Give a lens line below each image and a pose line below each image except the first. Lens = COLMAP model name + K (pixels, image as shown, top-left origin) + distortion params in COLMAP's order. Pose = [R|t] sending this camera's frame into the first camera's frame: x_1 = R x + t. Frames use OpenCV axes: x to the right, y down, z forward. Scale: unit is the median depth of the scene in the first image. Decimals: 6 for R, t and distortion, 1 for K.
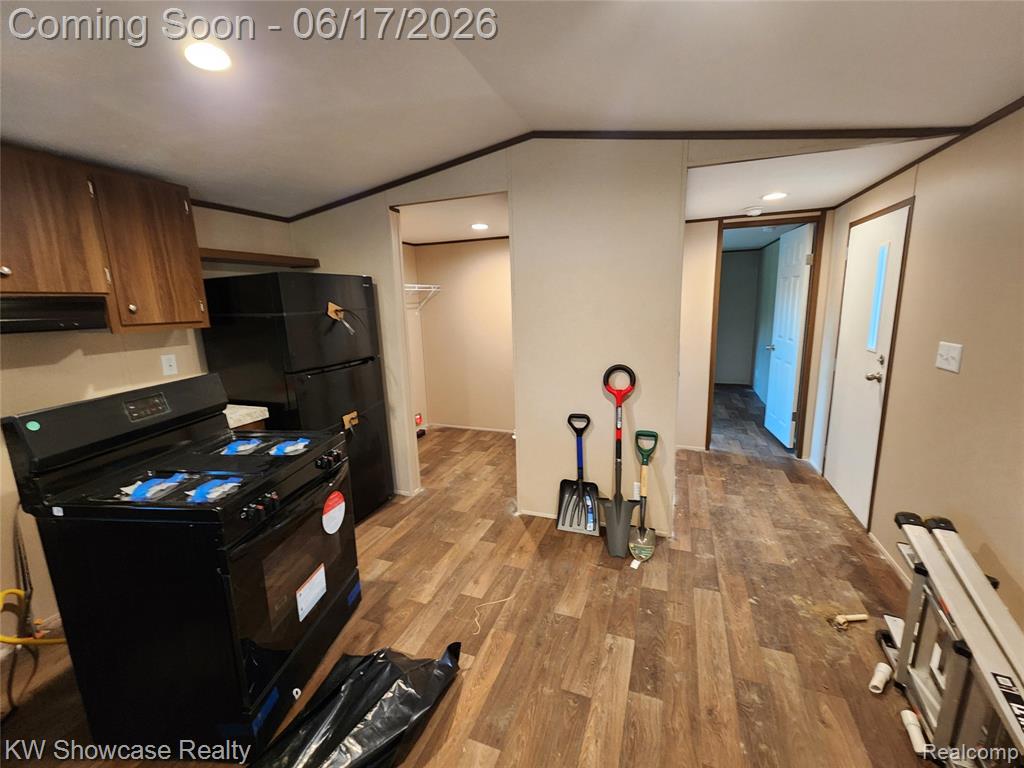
lens RADIAL K [[429.3, 0, 512.0], [0, 429.3, 384.0], [0, 0, 1]] dist [0.000975, -0.000408]
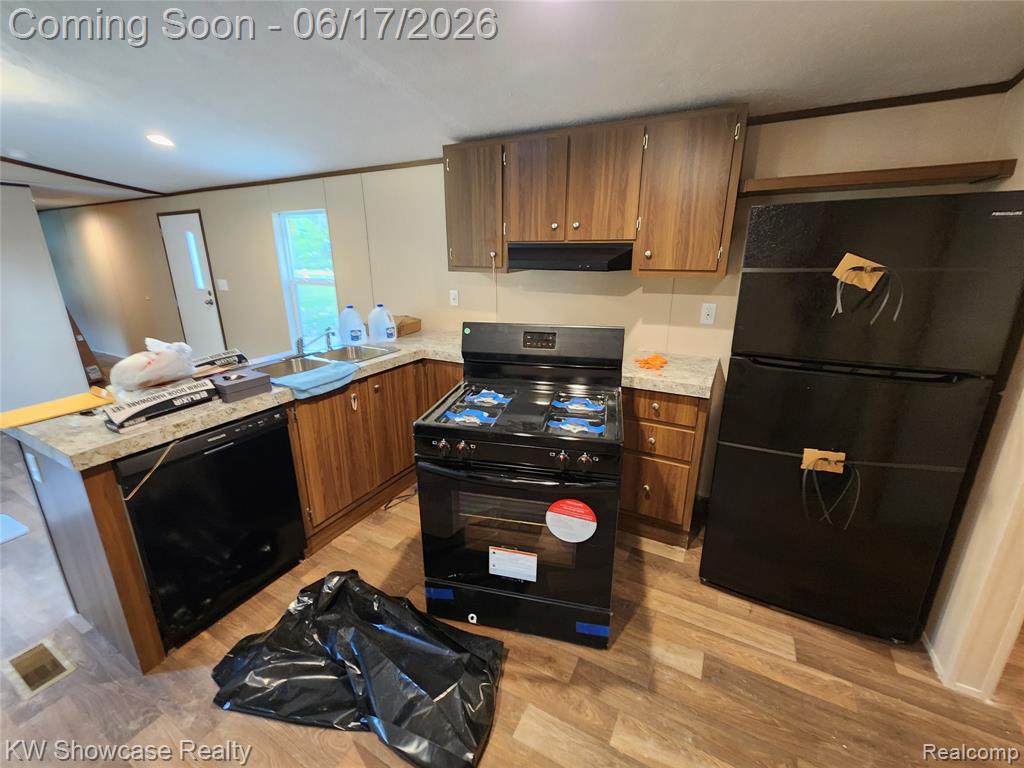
lens RADIAL K [[429.3, 0, 512.0], [0, 429.3, 384.0], [0, 0, 1]] dist [0.000975, -0.000408]
pose [[-0.127983, 0.318426, -0.939268, 0.239221], [-0.180181, 0.923831, 0.337744, -0.166443], [0.975272, 0.212464, -0.060861, 0.757494]]
